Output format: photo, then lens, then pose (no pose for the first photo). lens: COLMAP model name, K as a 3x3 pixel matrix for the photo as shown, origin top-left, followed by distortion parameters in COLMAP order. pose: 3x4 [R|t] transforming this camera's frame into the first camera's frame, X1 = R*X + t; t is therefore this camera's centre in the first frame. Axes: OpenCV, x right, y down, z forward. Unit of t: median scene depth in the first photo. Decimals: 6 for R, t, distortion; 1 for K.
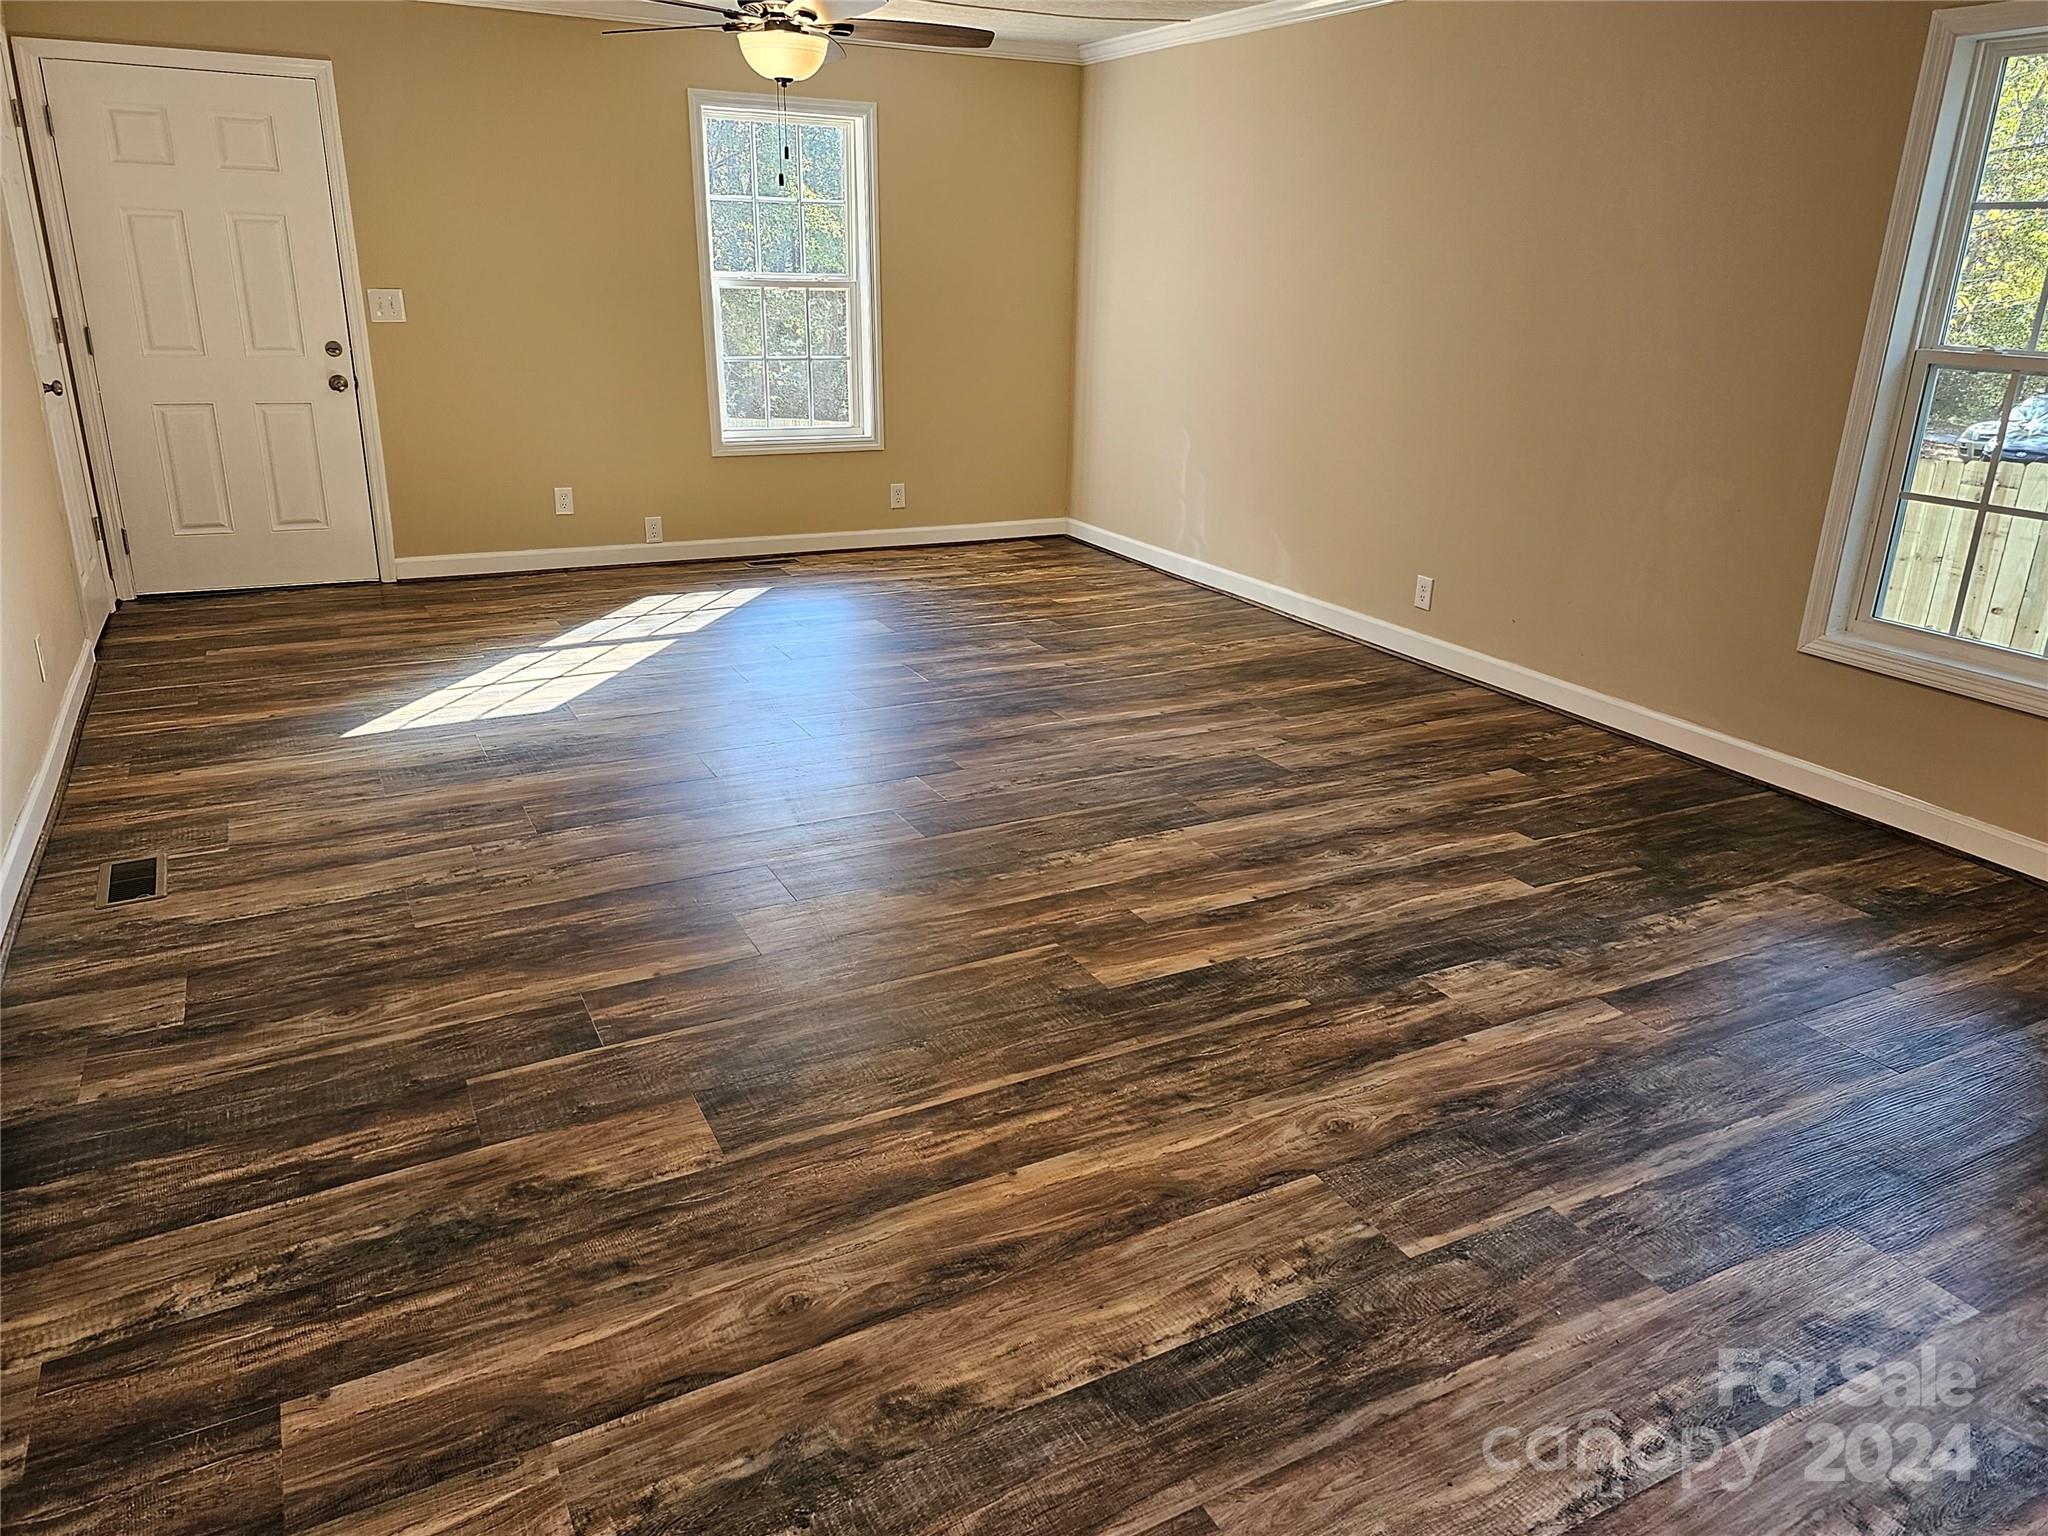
lens RADIAL K [[1393.1, 0, 985.3], [0, 1393.1, 764.3], [0, 0, 1]] dist [0.098274, -0.135024]
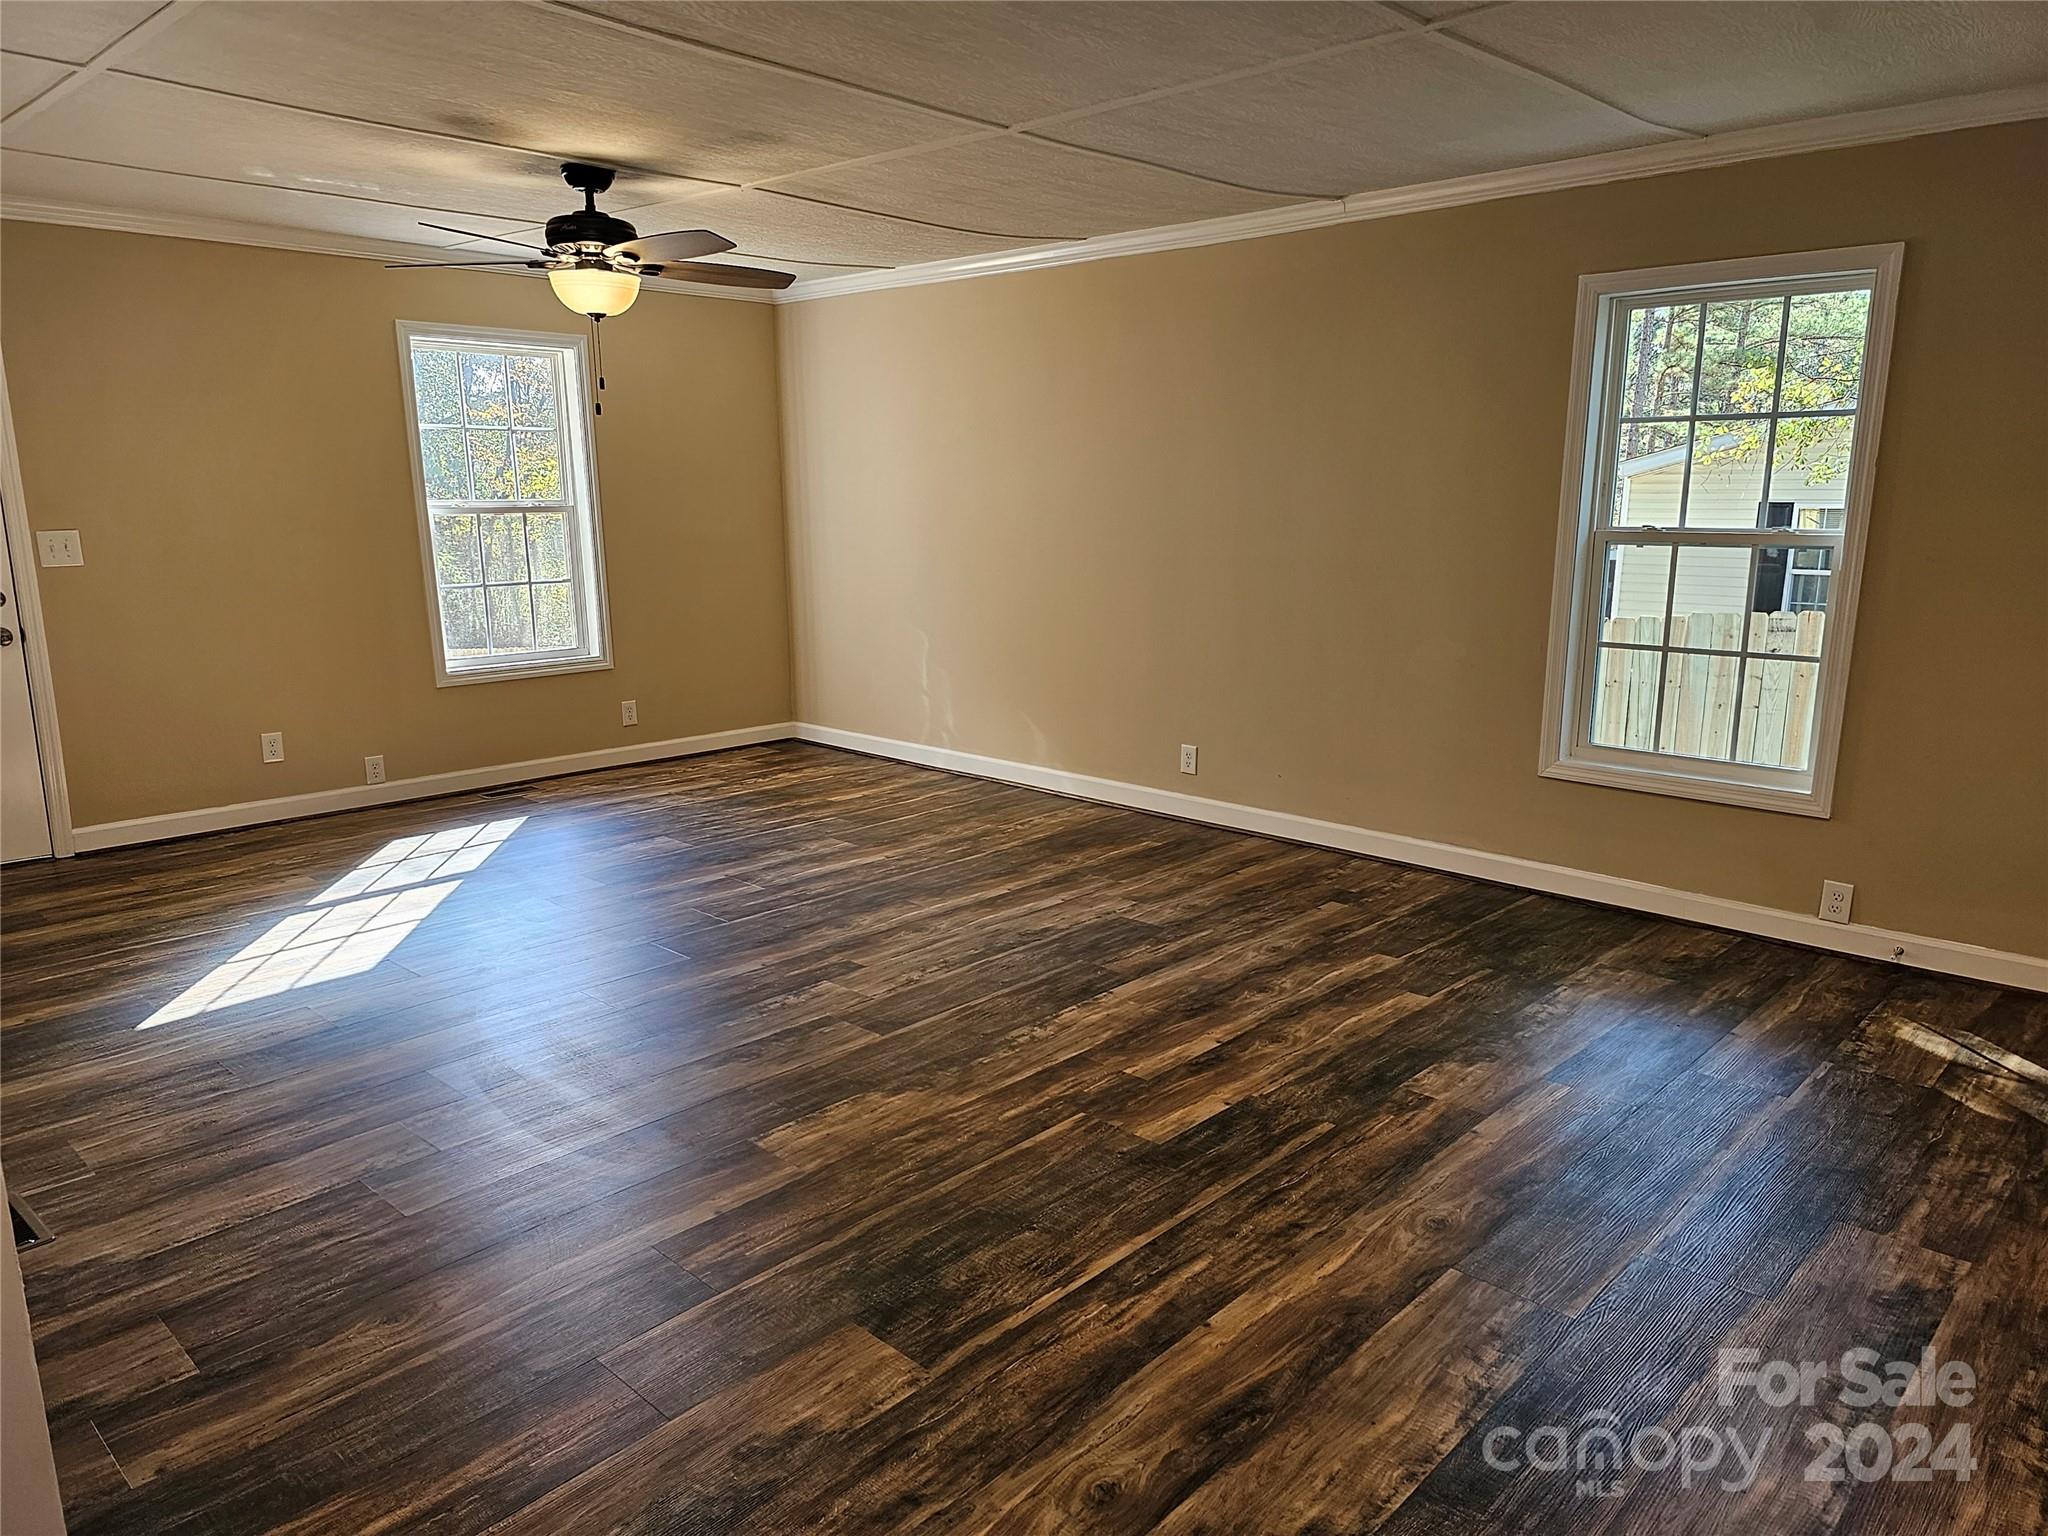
lens RADIAL K [[1398.8, 0, 1024.0], [0, 1398.8, 768.0], [0, 0, 1]] dist [0.072791, -0.074753]
pose [[0.946027, -0.091604, 0.310872, -0.213037], [0.134025, 0.983937, -0.117923, -0.003002], [-0.295076, 0.153223, 0.943108, 0.001385]]
